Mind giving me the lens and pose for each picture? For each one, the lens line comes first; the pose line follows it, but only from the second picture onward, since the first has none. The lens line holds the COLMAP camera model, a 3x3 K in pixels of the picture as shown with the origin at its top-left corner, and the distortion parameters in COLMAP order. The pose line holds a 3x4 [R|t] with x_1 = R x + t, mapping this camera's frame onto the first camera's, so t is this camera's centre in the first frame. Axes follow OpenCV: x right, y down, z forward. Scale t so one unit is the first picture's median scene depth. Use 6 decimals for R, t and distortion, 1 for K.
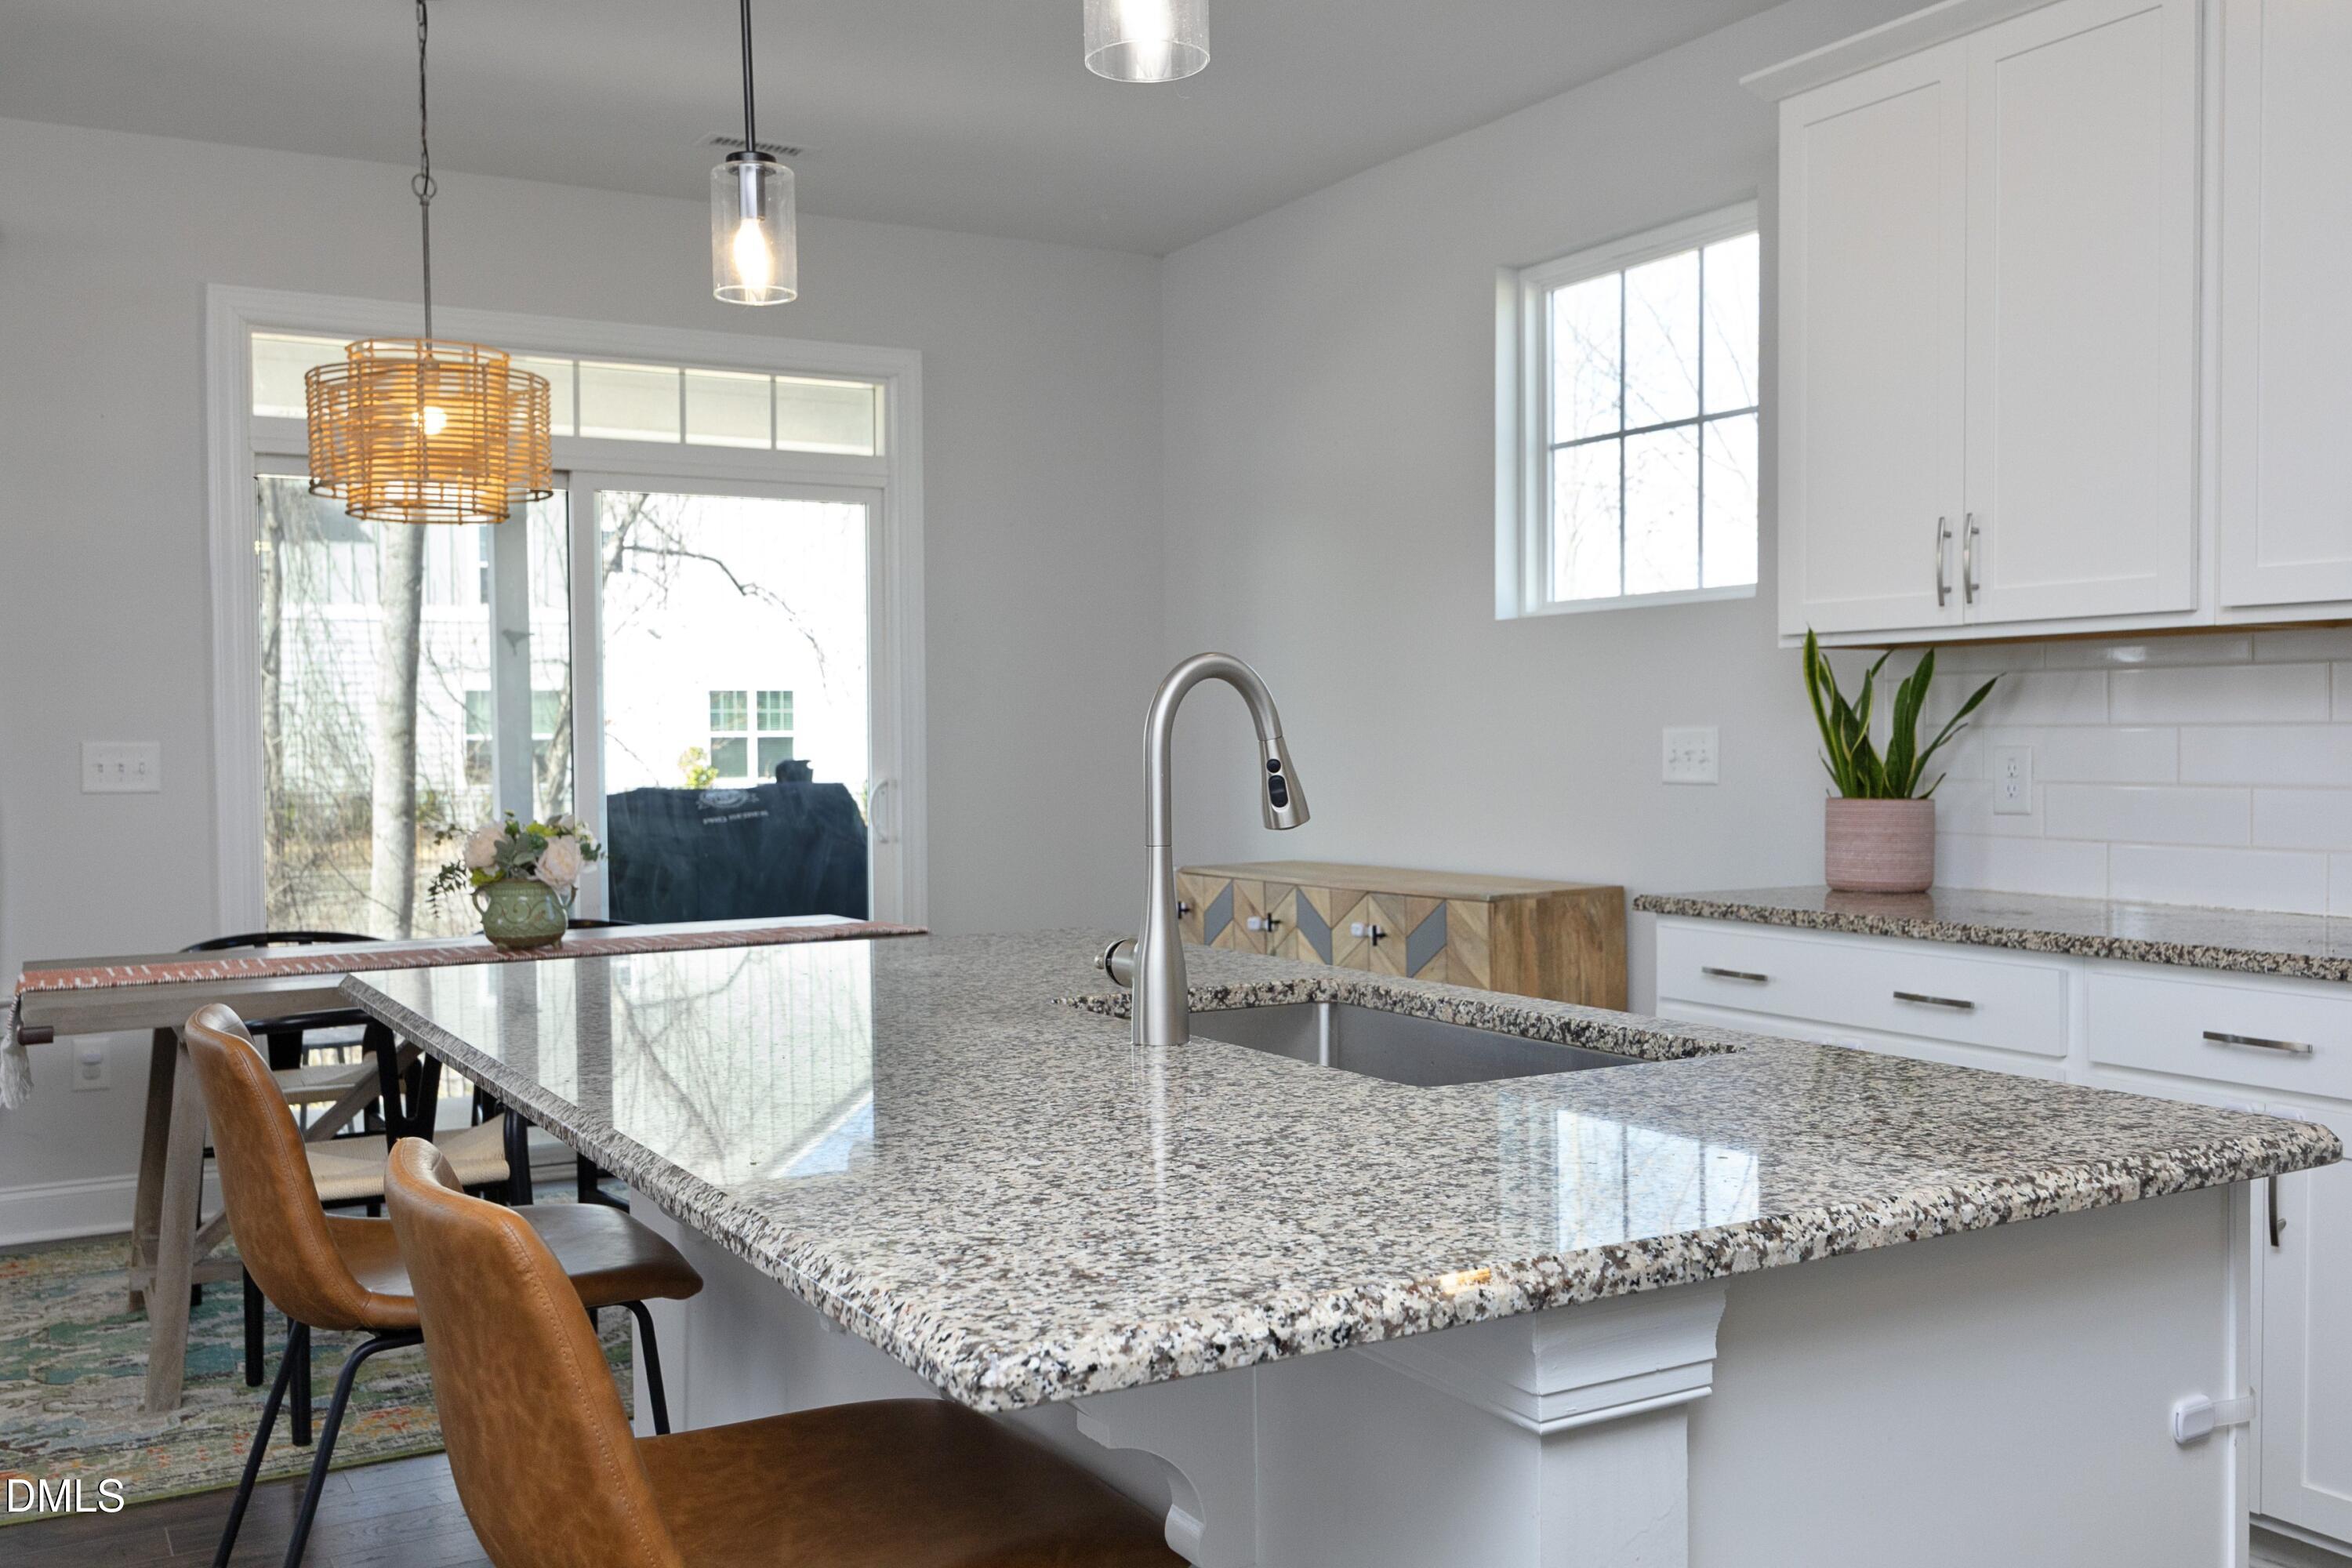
lens RADIAL K [[1993.3, 0, 1042.9], [0, 1993.3, 796.4], [0, 0, 1]] dist [-0.008539, -0.007010]
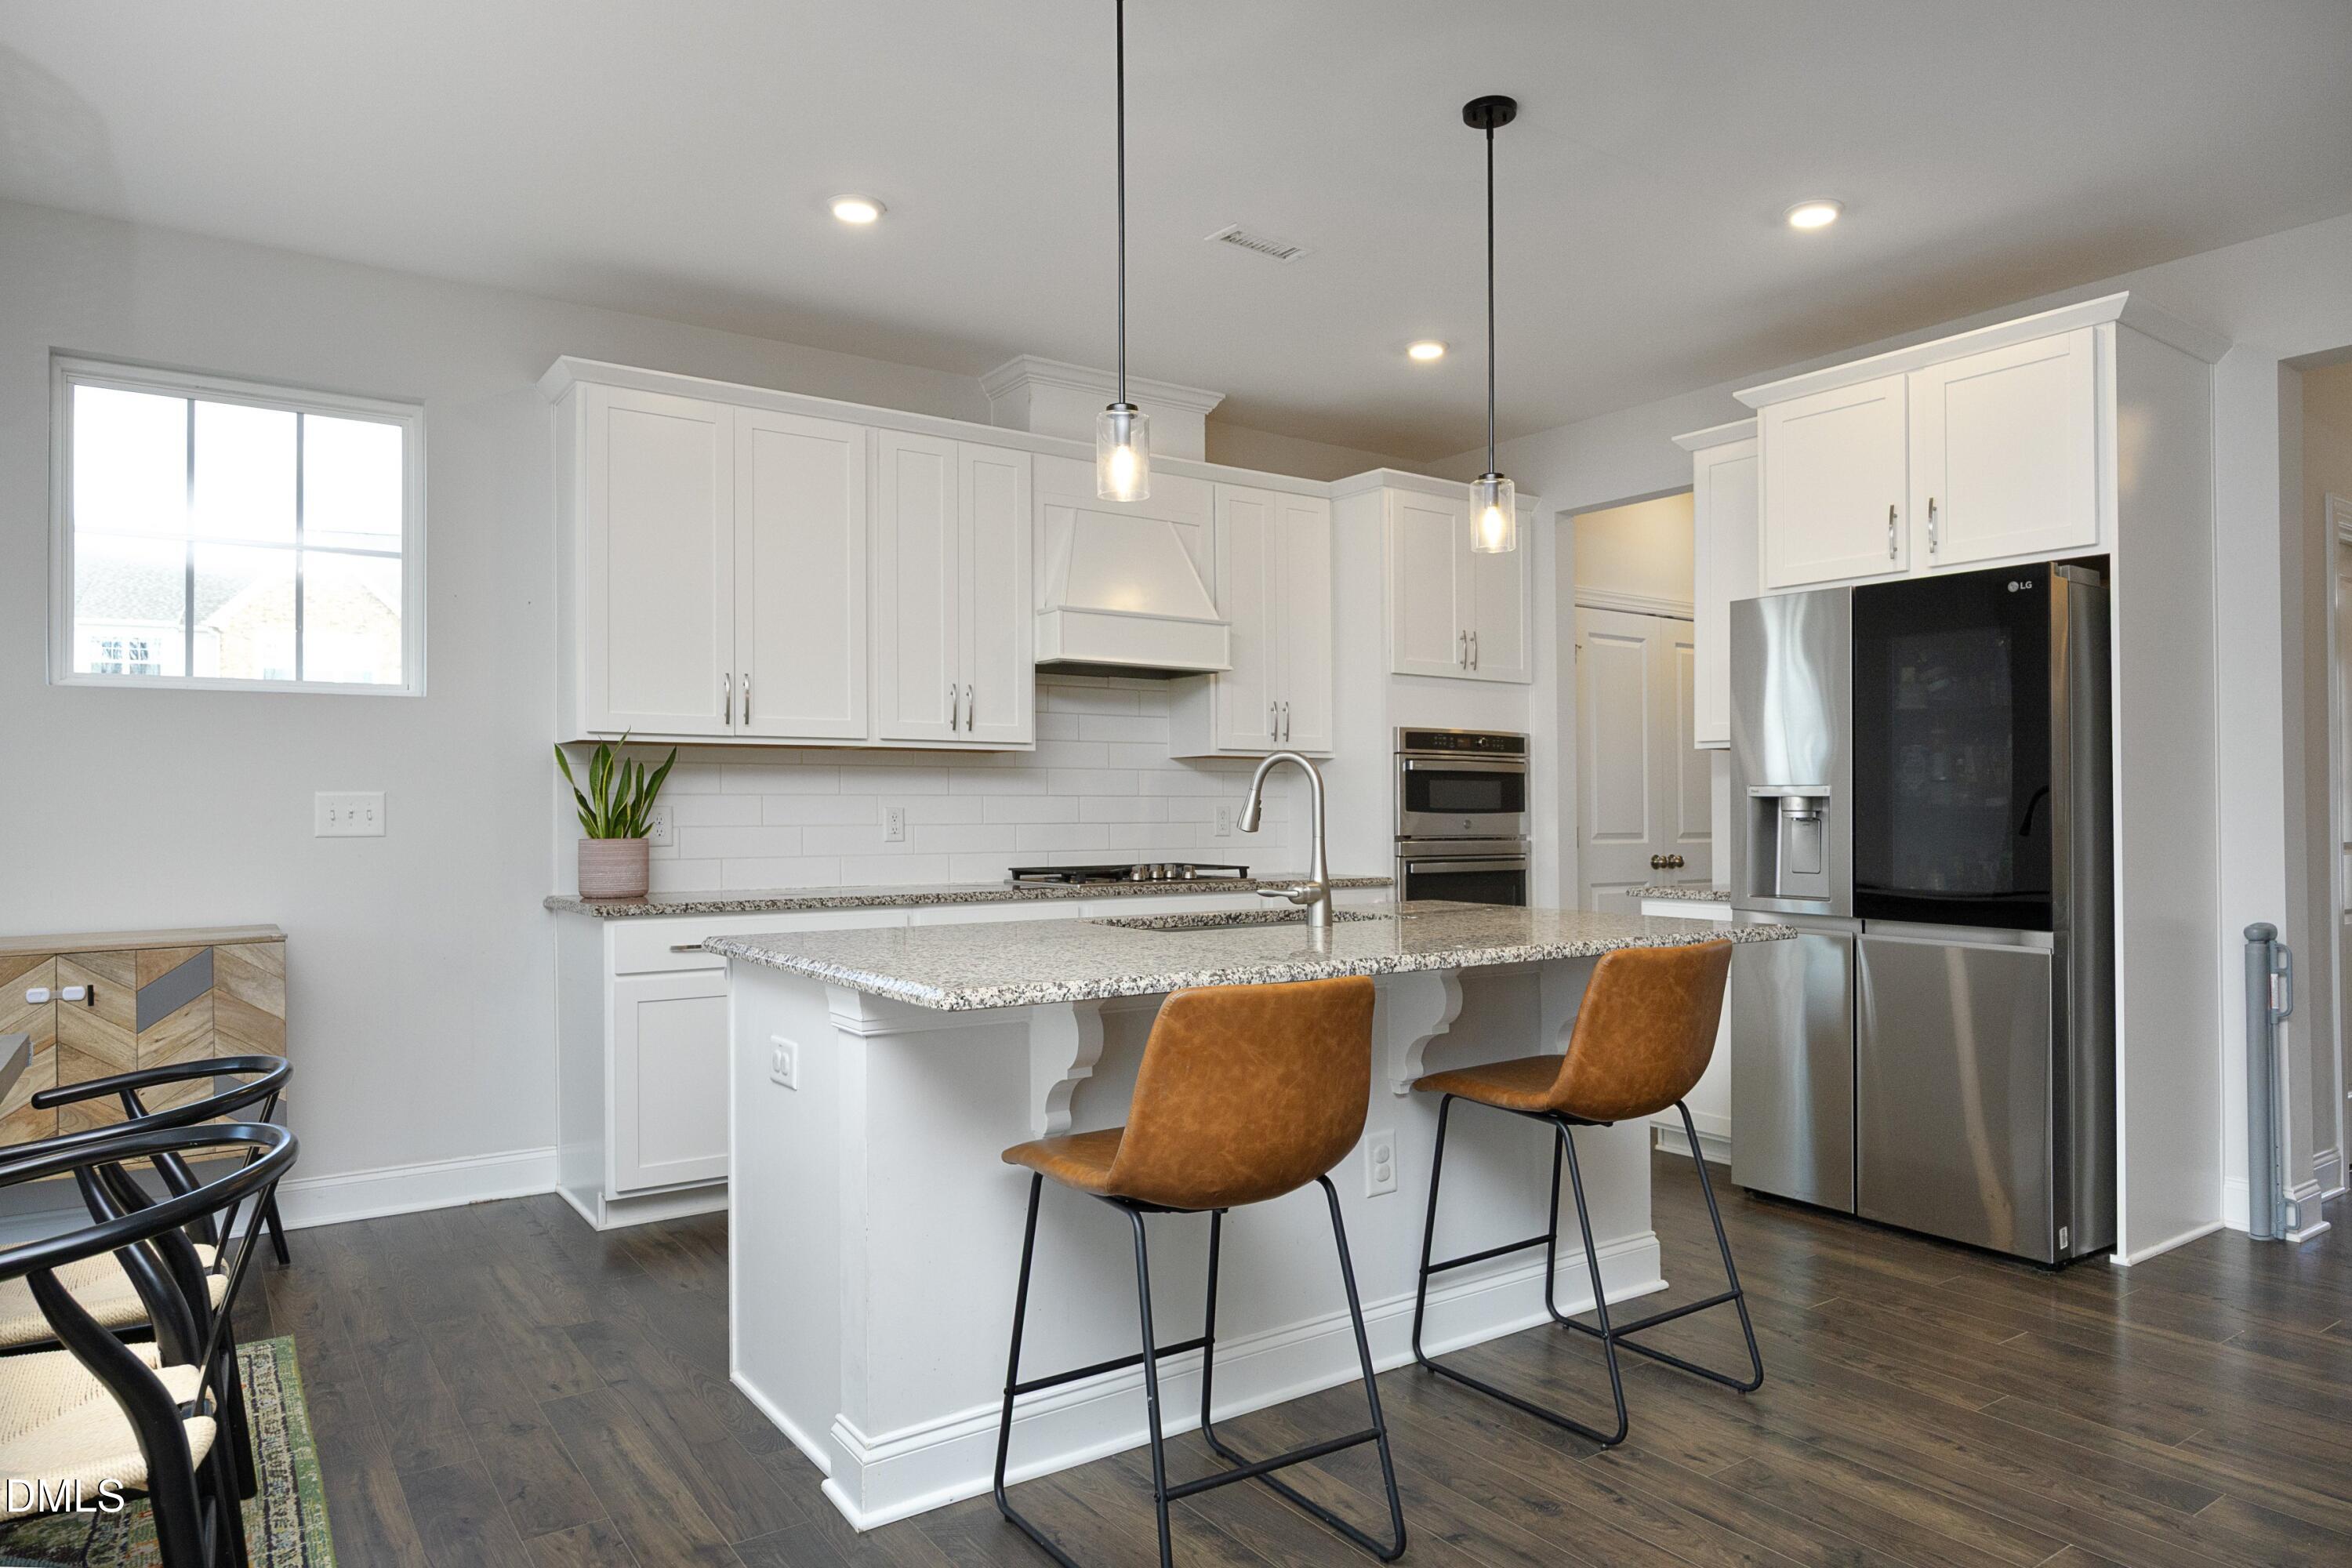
lens RADIAL K [[1477.5, 0, 1176.0], [0, 1477.5, 784.0], [0, 0, 1]] dist [-0.002931, -0.000448]
pose [[-0.095703, 0.023238, 0.995139, -0.659817], [0.033450, 0.999238, -0.020117, -0.003334], [-0.994848, 0.031362, -0.096407, 0.554544]]
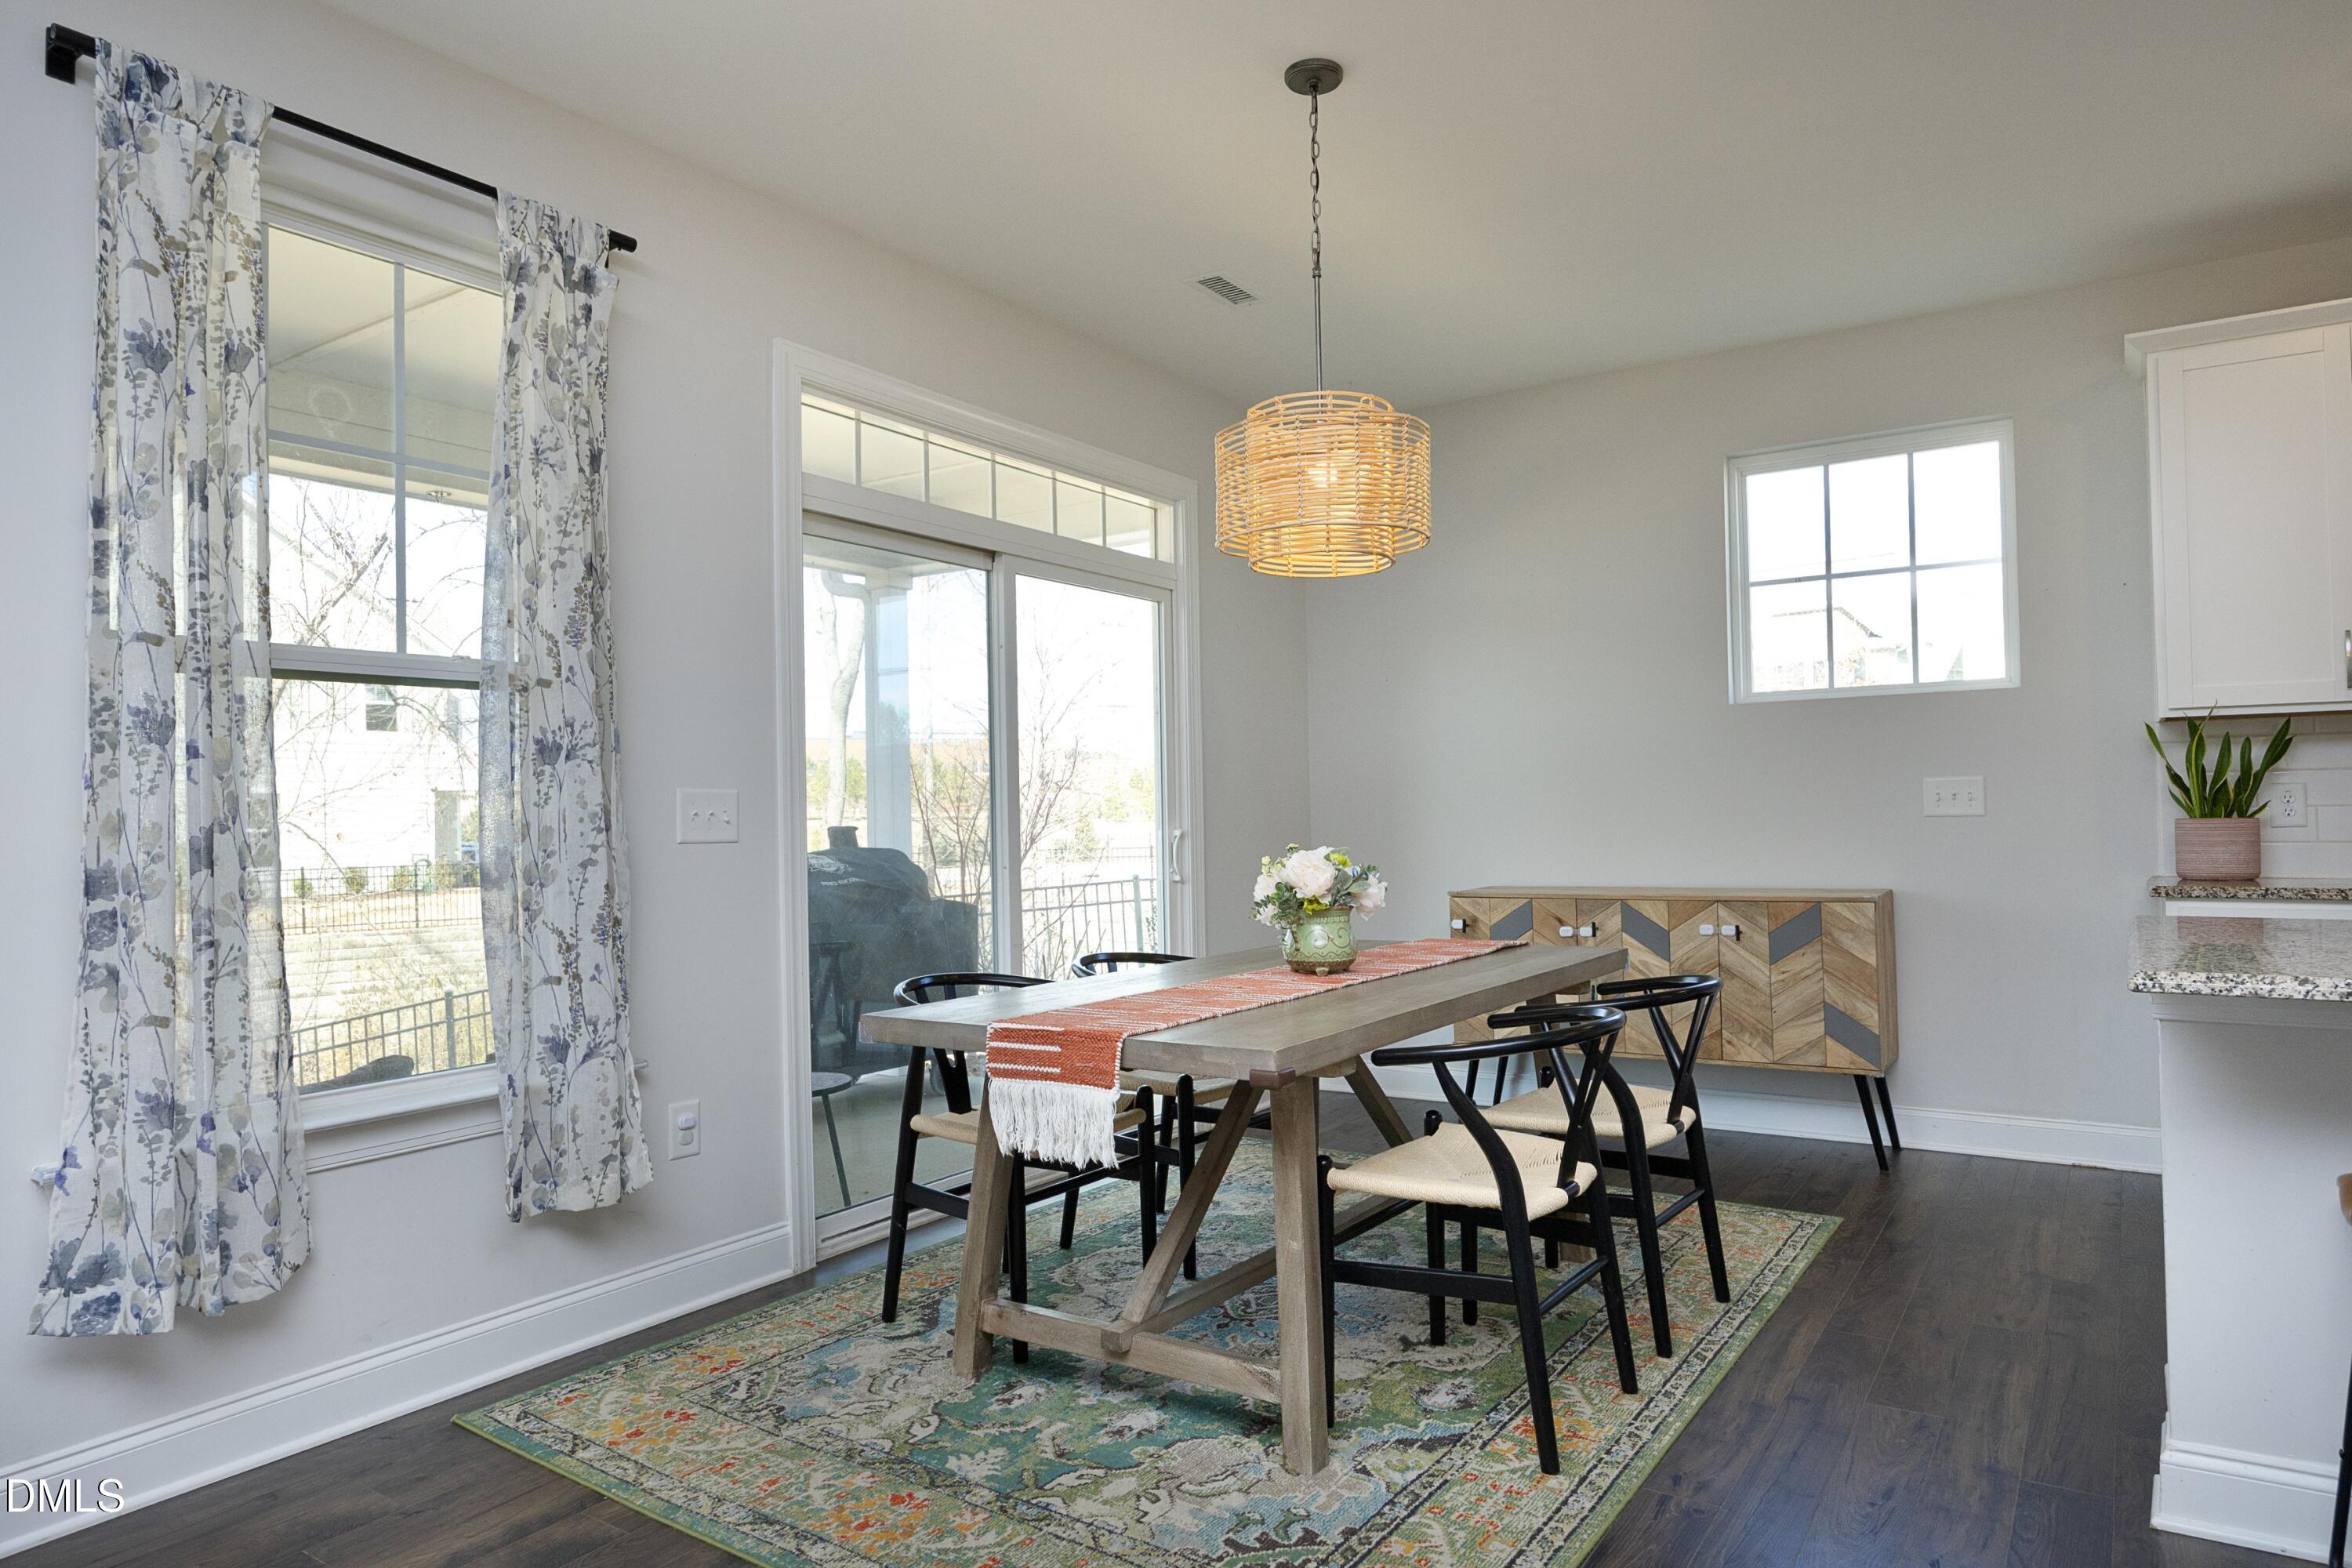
lens RADIAL K [[1432.1, 0, 1176.0], [0, 1432.1, 784.0], [0, 0, 1]] dist [0.003778, 0.001133]
pose [[0.889260, 0.000451, 0.457401, -0.649508], [0.024532, 0.998513, -0.048679, 0.007312], [-0.456743, 0.054510, 0.887927, 0.323929]]
